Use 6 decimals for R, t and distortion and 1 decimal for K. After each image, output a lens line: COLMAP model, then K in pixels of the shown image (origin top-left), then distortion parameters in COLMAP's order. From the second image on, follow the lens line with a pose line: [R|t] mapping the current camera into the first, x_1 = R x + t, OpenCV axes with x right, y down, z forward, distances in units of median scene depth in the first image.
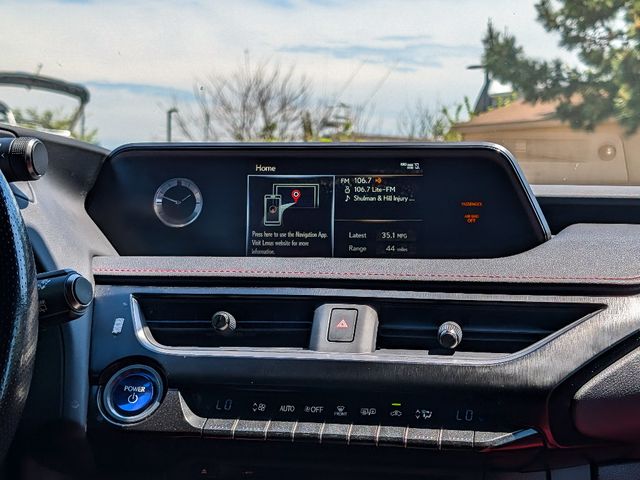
lens RADIAL K [[1081.1, 0, 320.0], [0, 1081.1, 240.0], [0, 0, 1]] dist [0.151204, -0.206261]
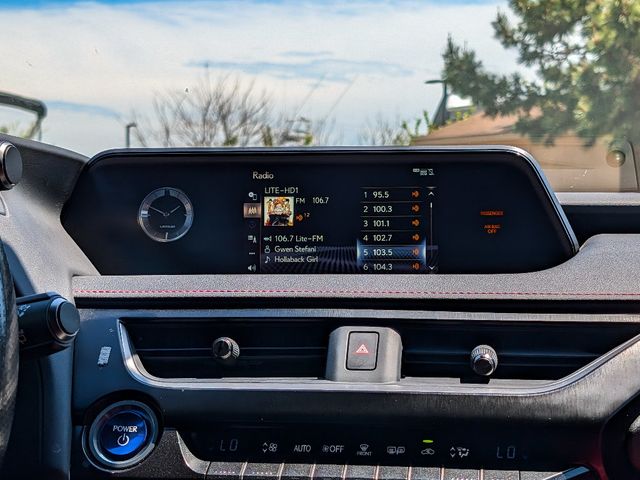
lens RADIAL K [[1084.4, 0, 342.6], [0, 1084.4, 225.1], [0, 0, 1]] dist [0.130762, -0.222371]
pose [[0.998391, -0.009604, 0.055882, -0.040909], [0.011083, 0.999595, -0.026219, -0.000668], [-0.055607, 0.026796, 0.998093, 0.106668]]
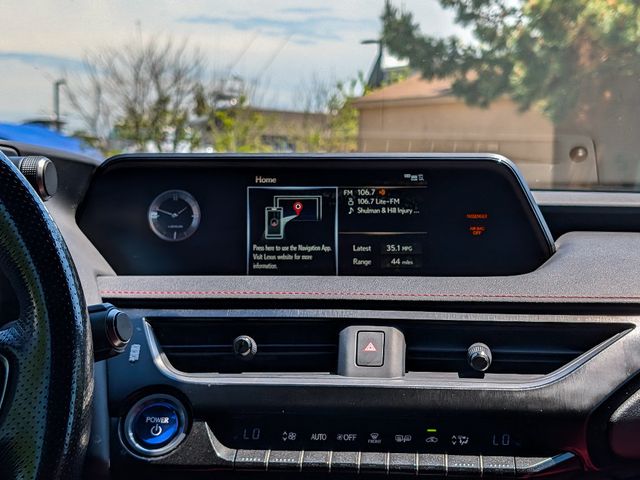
lens RADIAL K [[1084.7, 0, 332.3], [0, 1084.7, 240.0], [0, 0, 1]] dist [0.139469, -0.109865]
pose [[0.994311, -0.009980, 0.106047, -0.108708], [0.007520, 0.999694, 0.023573, -0.039921], [-0.106249, -0.022641, 0.994082, 0.028446]]
